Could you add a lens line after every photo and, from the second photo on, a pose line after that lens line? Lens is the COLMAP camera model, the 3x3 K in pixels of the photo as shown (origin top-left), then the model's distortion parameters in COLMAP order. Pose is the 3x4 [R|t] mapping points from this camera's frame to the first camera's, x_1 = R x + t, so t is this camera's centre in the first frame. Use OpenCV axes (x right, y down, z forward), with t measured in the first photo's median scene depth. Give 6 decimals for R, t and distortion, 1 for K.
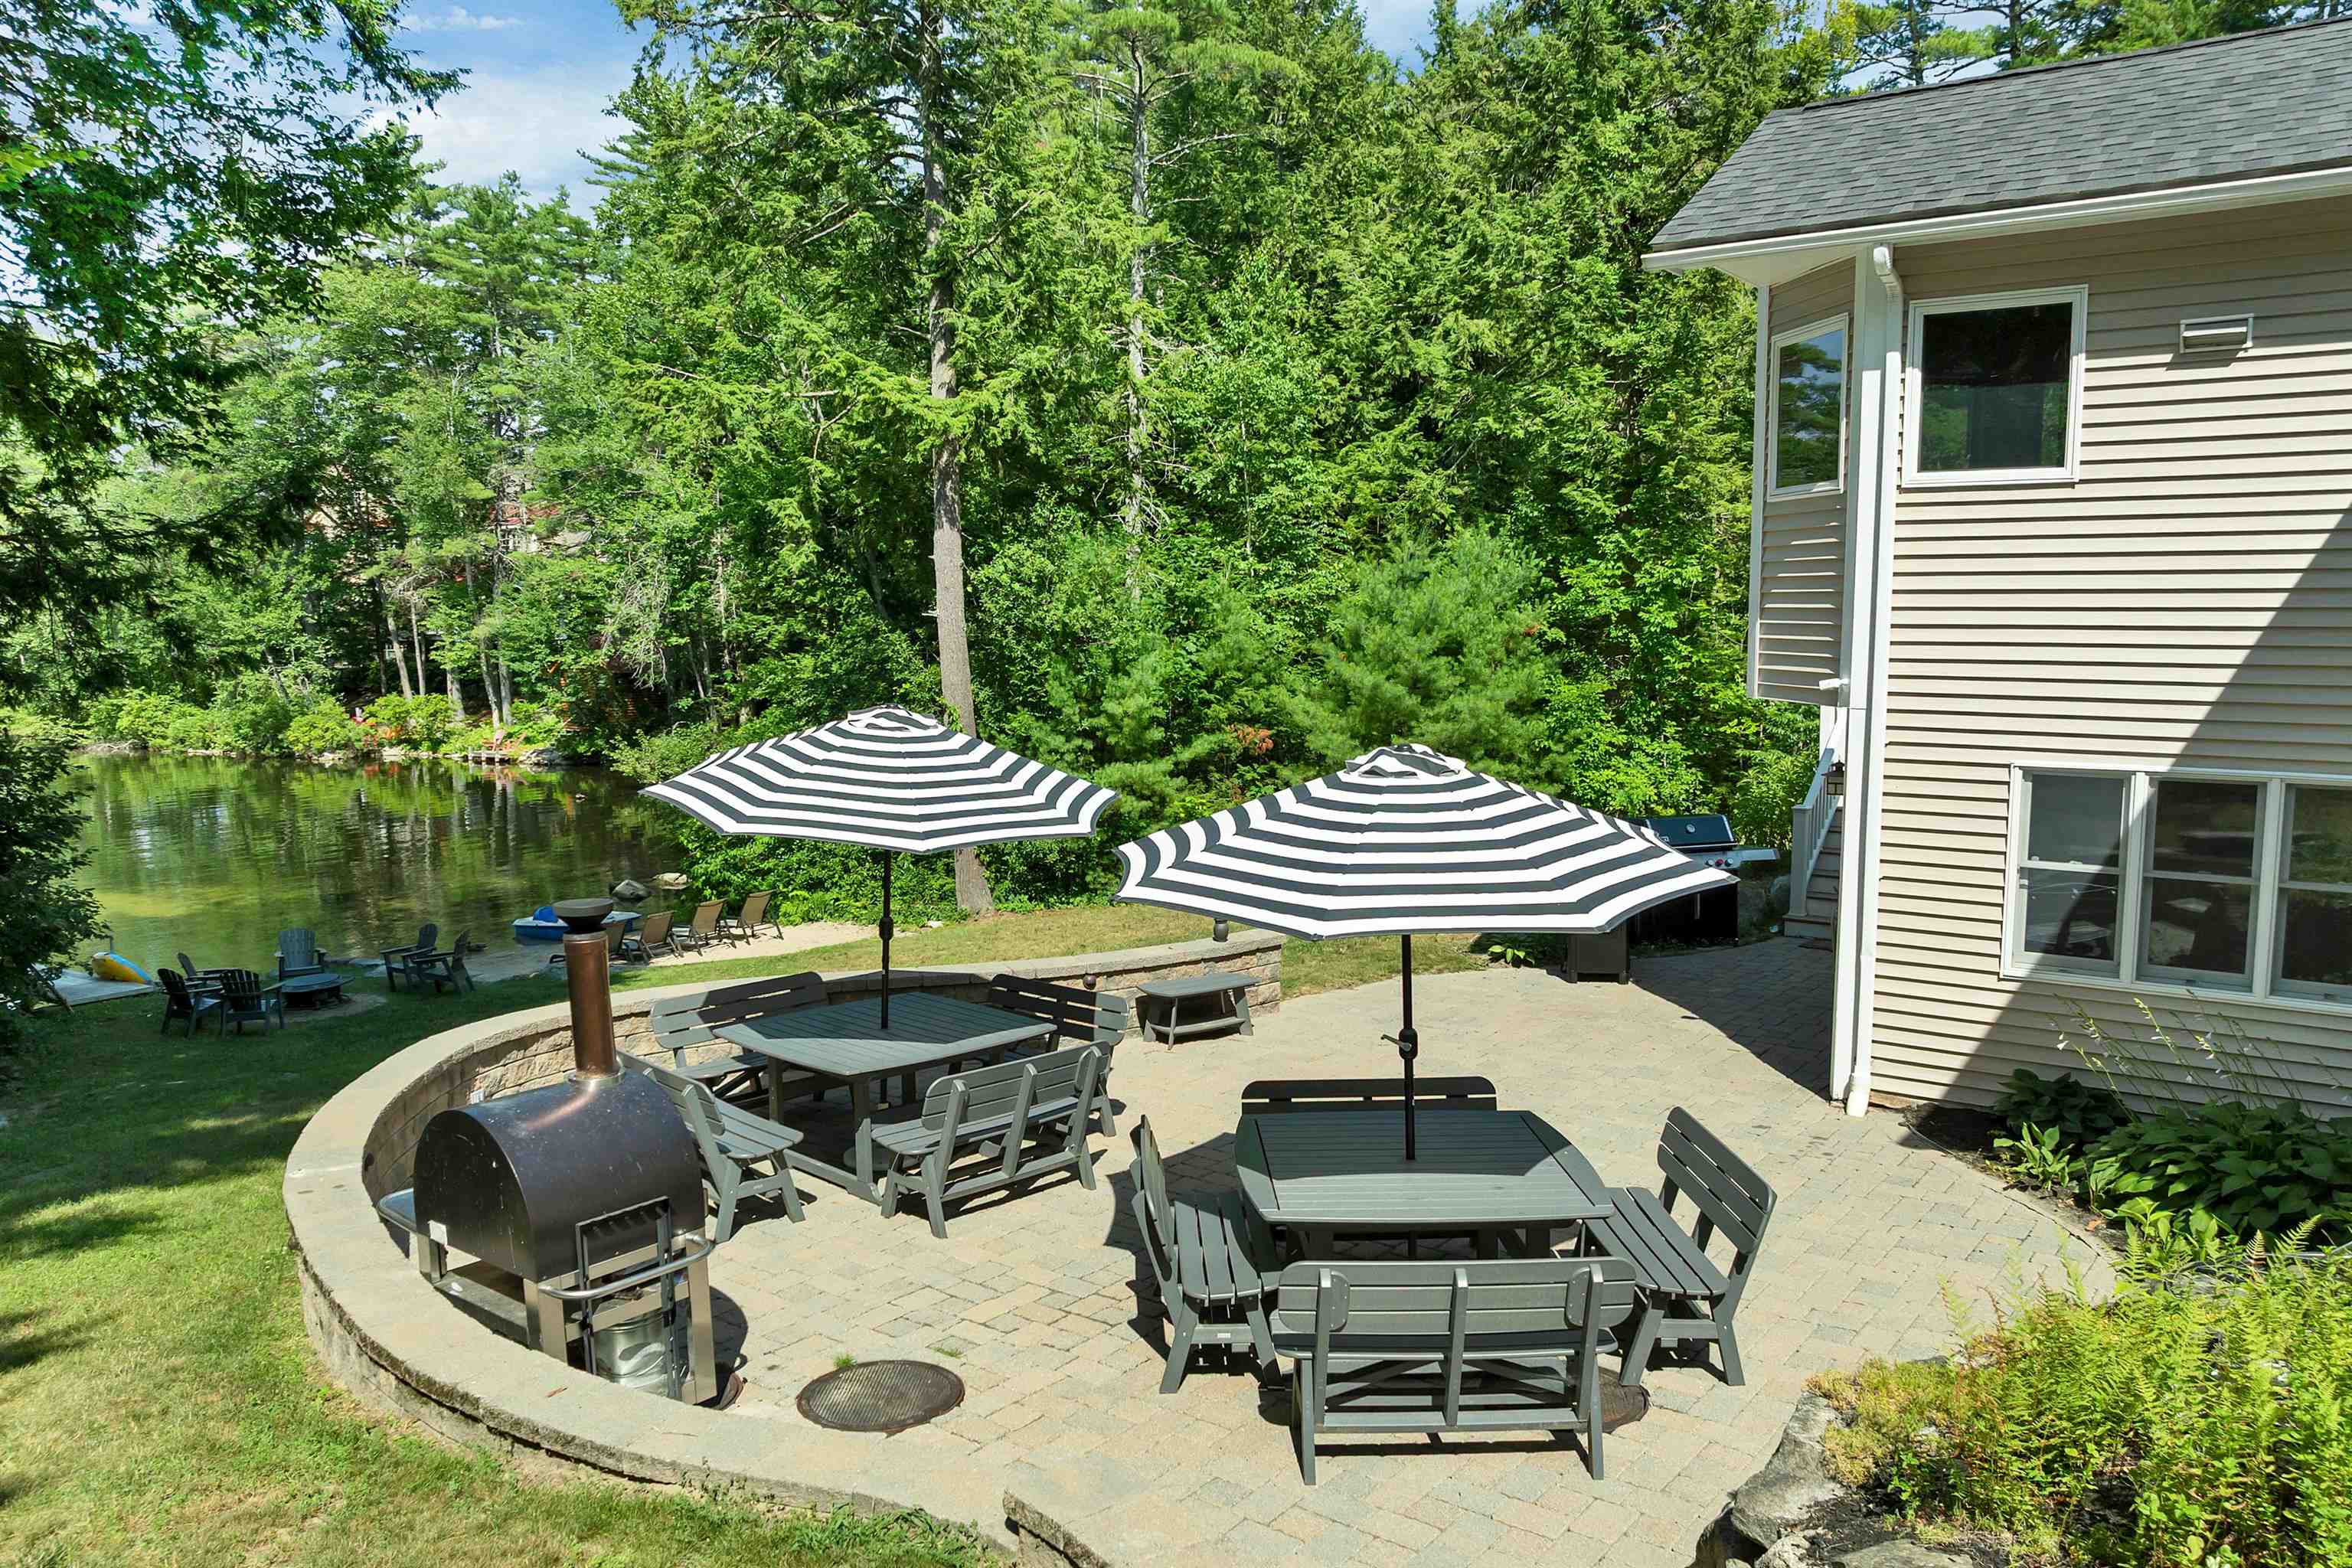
lens RADIAL K [[1687.9, 0, 1175.1], [0, 1687.9, 831.5], [0, 0, 1]] dist [-0.049711, 0.005221]
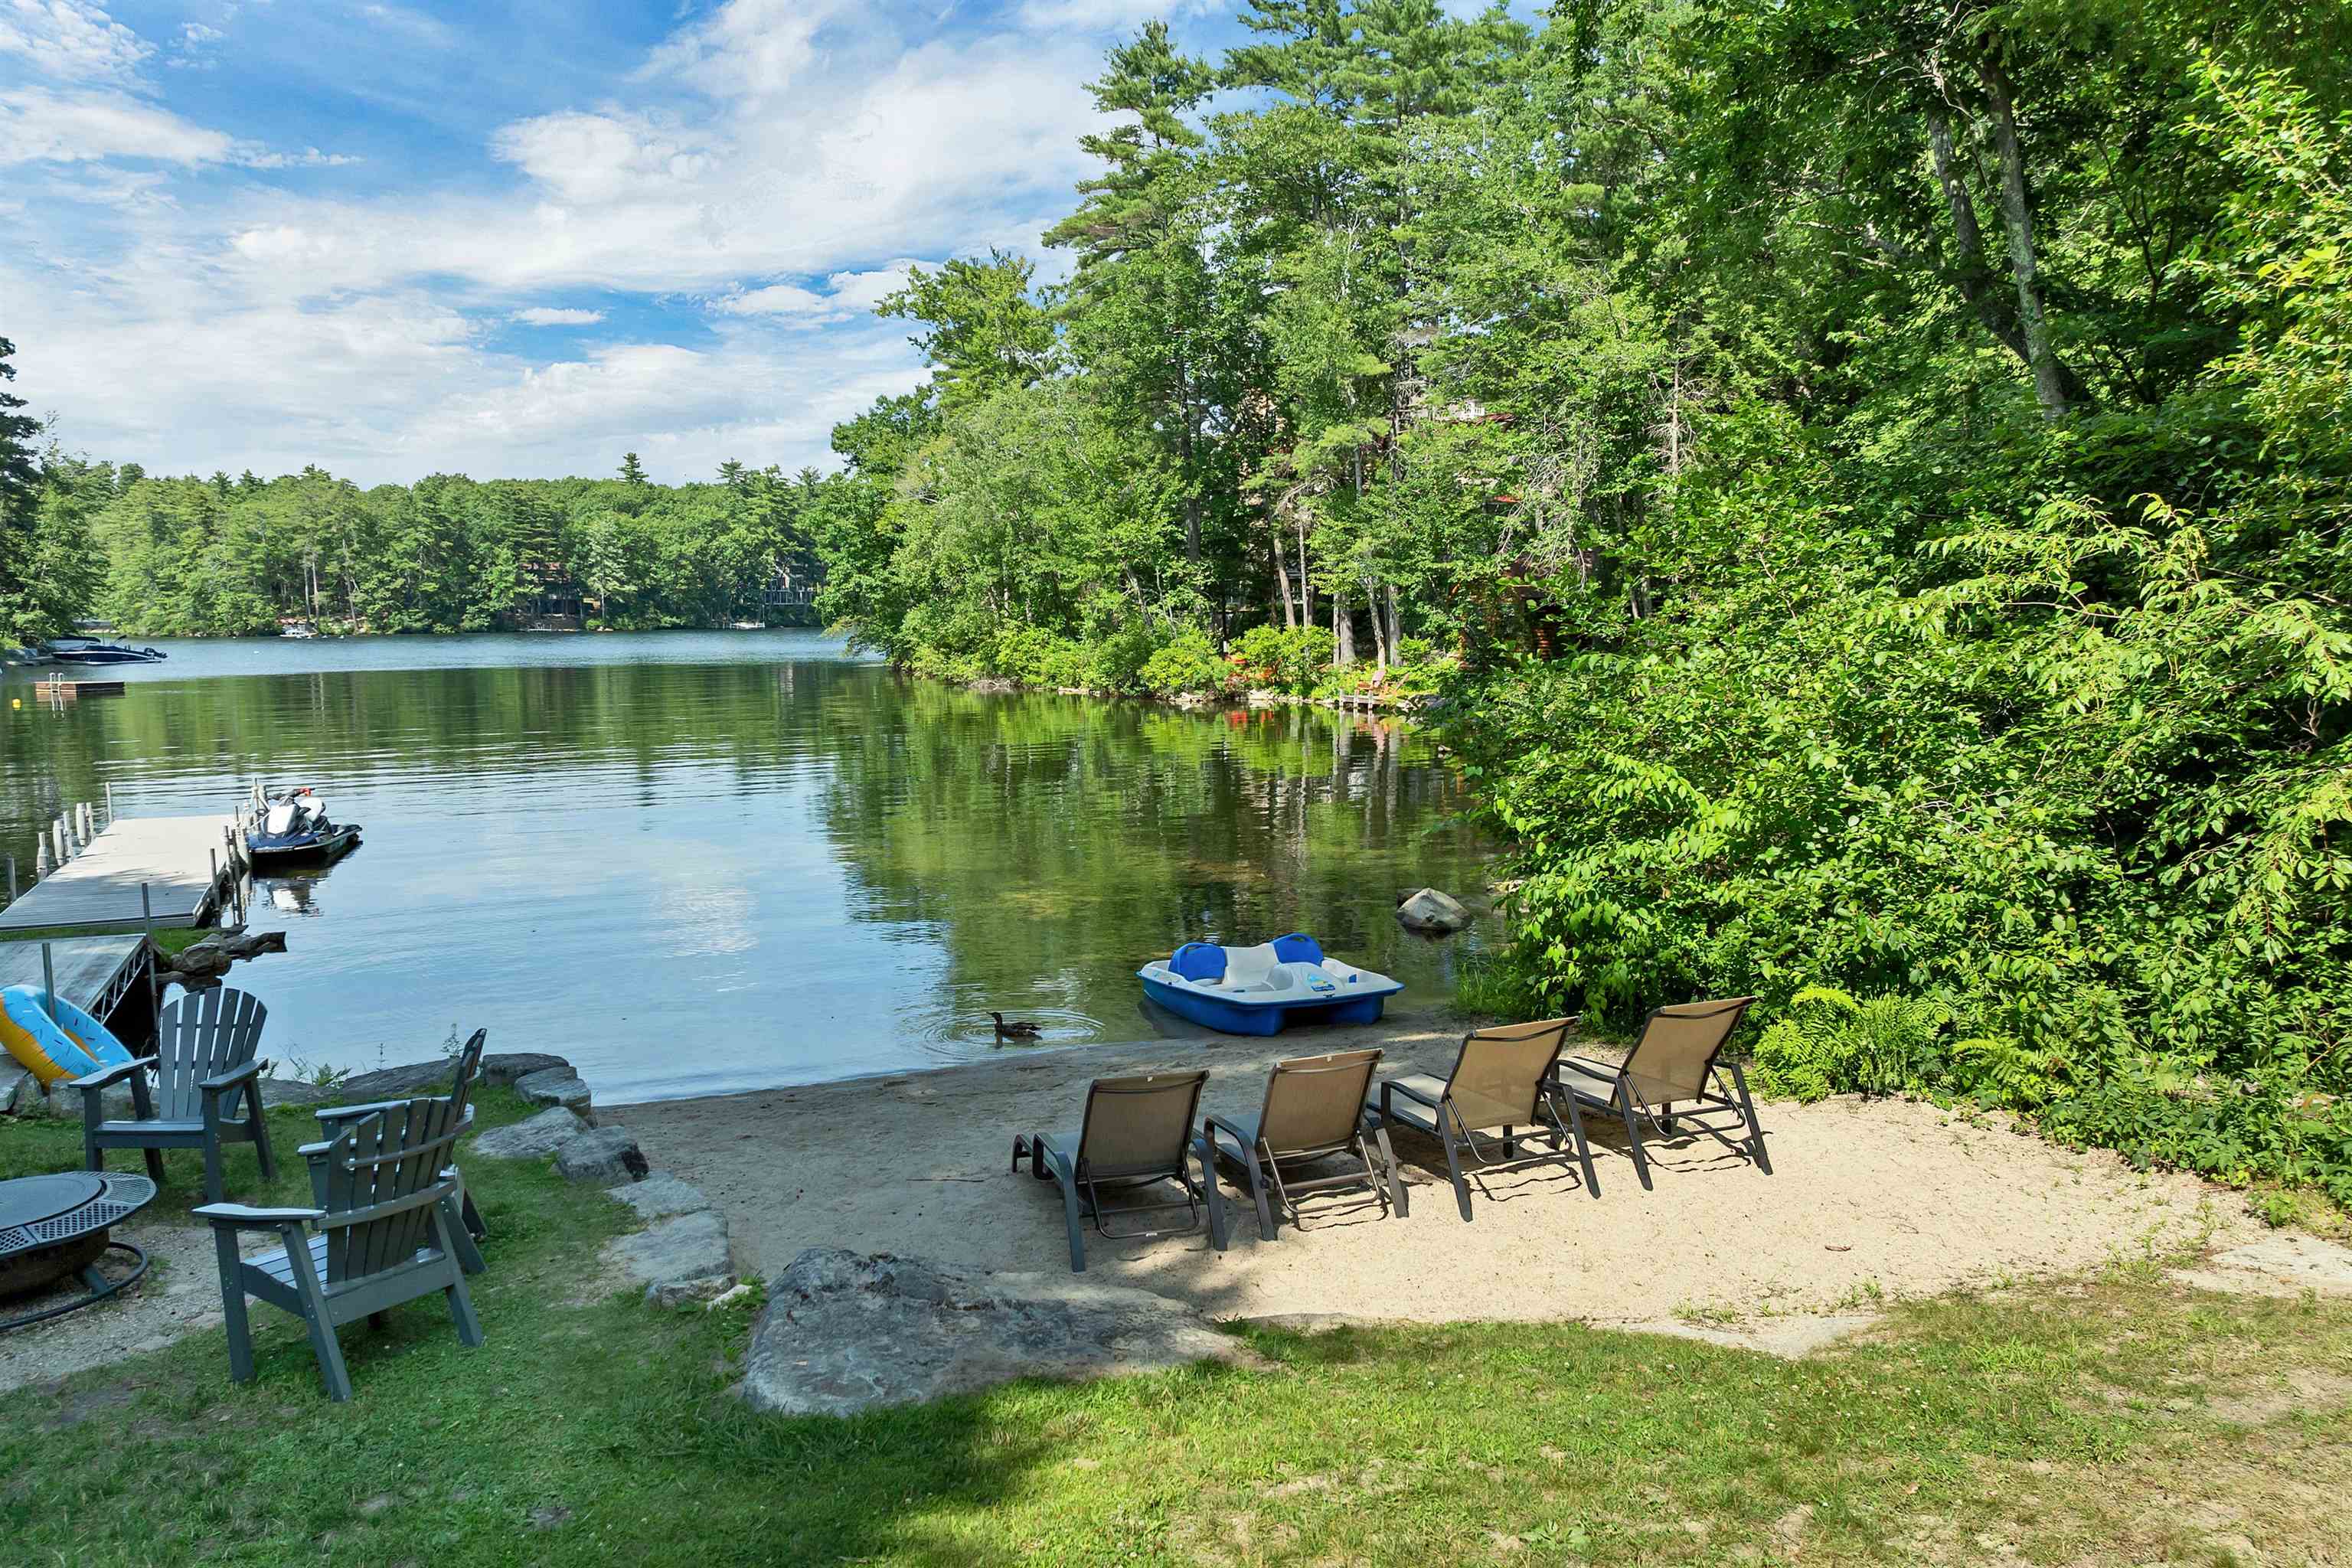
lens RADIAL K [[1687.9, 0, 1175.1], [0, 1687.9, 831.5], [0, 0, 1]] dist [-0.049711, 0.005221]
pose [[0.851573, 0.067795, -0.519834, -0.069373], [-0.065191, 0.997600, 0.023310, 0.002843], [0.520167, 0.014038, 0.853949, 0.279505]]
